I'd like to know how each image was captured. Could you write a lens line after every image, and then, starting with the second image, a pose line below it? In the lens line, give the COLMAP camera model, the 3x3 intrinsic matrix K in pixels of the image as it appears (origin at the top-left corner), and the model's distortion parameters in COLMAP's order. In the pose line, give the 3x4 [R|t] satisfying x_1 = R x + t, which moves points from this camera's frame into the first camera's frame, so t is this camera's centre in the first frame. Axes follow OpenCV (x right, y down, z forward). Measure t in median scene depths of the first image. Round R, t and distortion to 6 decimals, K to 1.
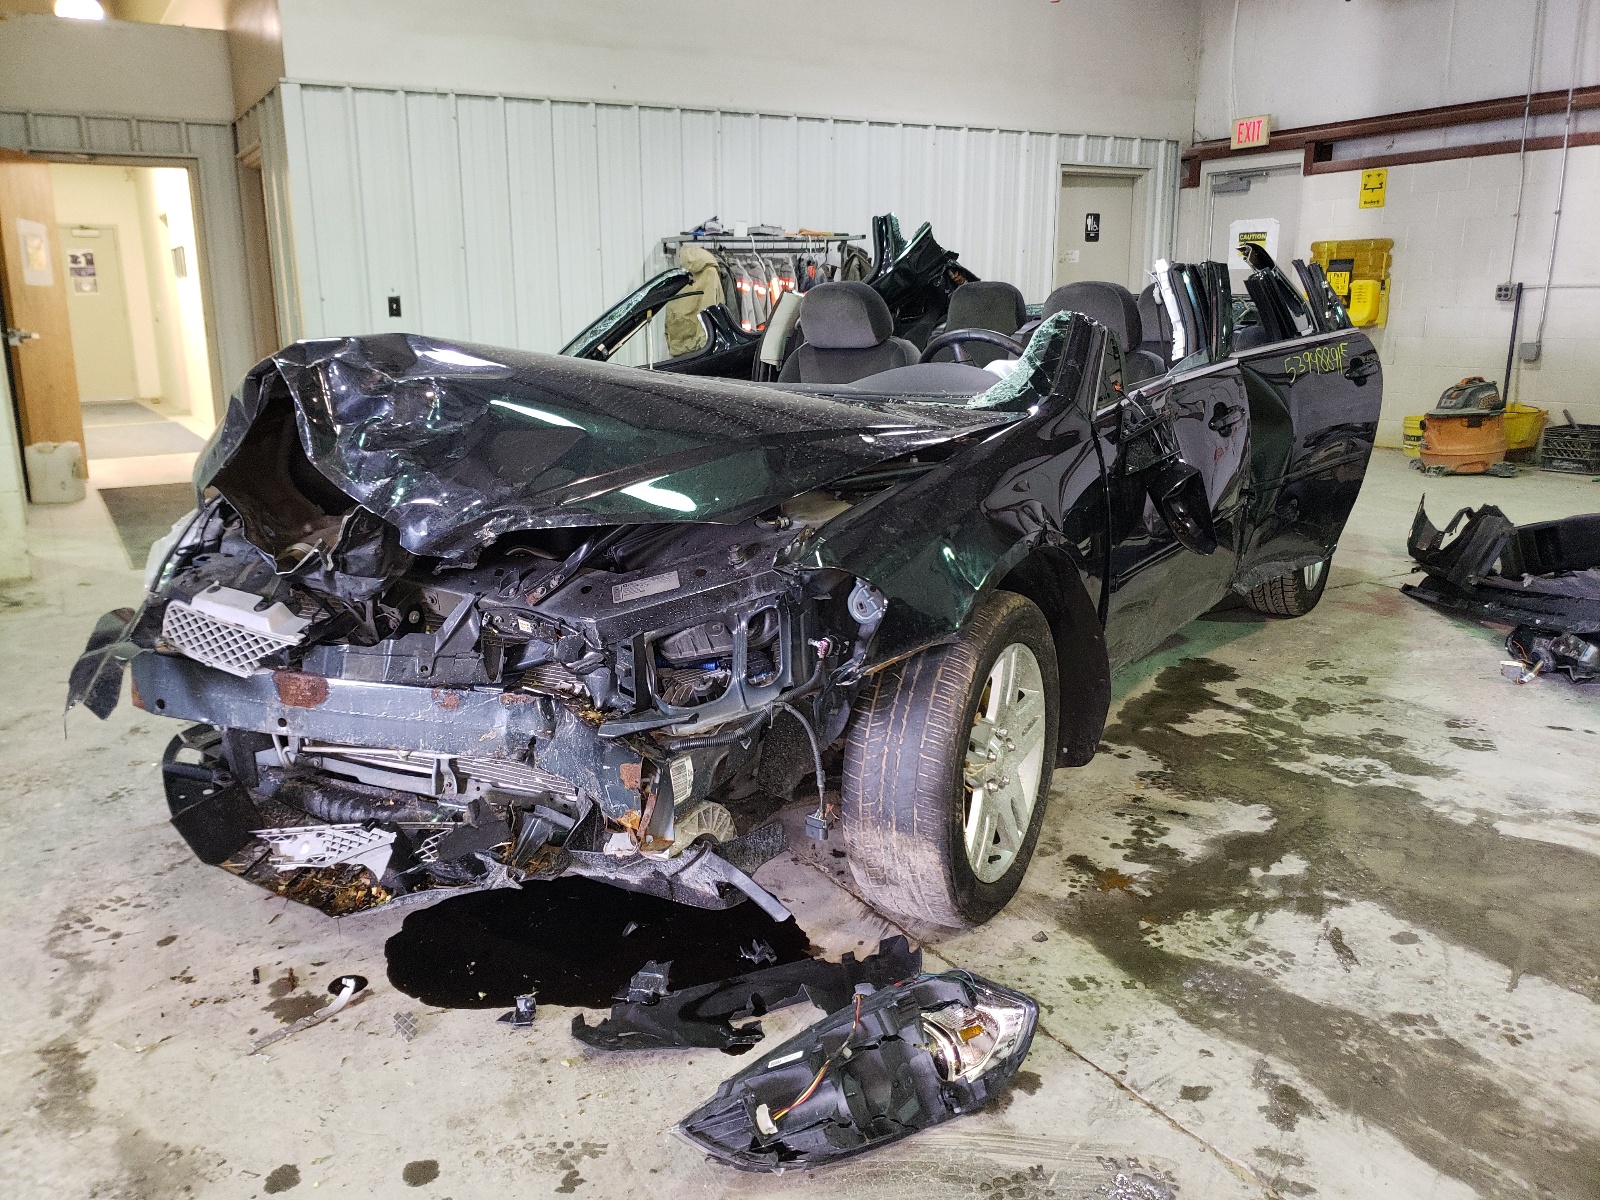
lens RADIAL K [[1275.9, 0, 800.0], [0, 1275.9, 600.0], [0, 0, 1]] dist [0.002526, -0.000169]
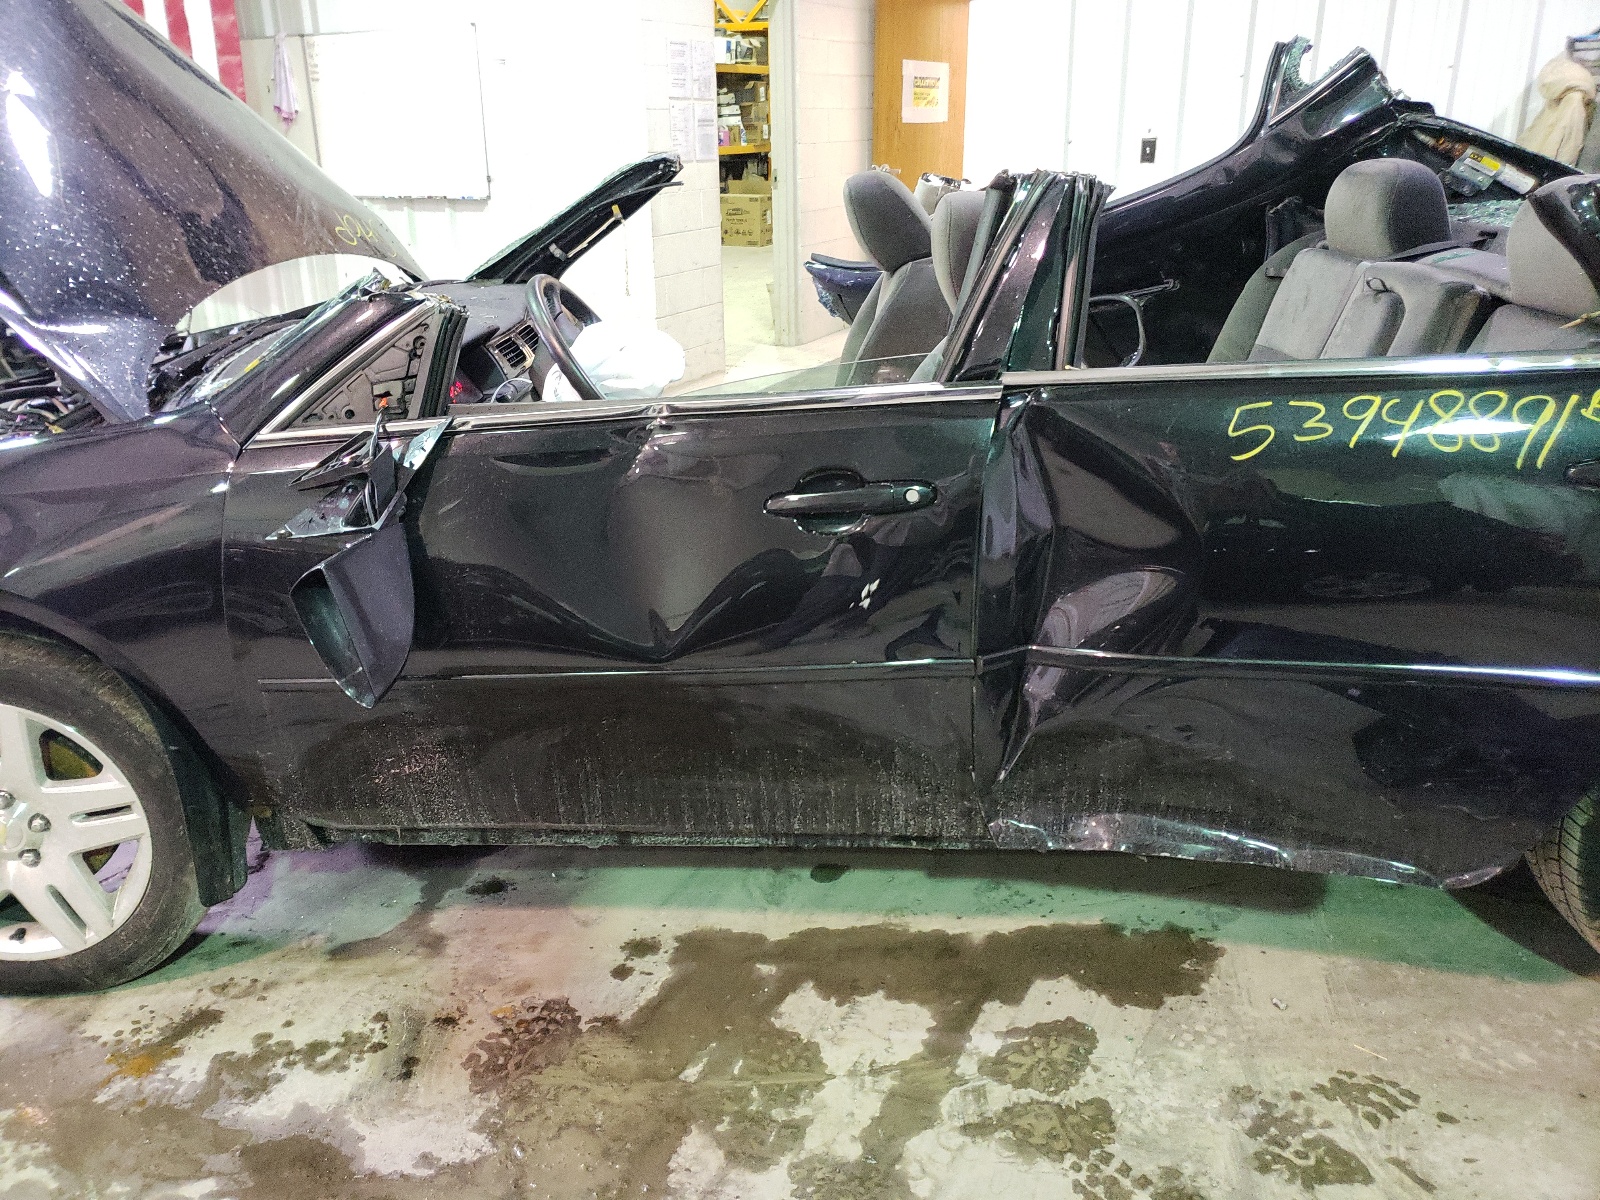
lens RADIAL K [[1275.9, 0, 800.0], [0, 1275.9, 600.0], [0, 0, 1]] dist [0.002526, -0.000169]
pose [[0.502683, 0.308219, -0.807658, 0.322222], [-0.187158, 0.950924, 0.246405, -0.097842], [0.843968, 0.027296, 0.535699, 0.308743]]
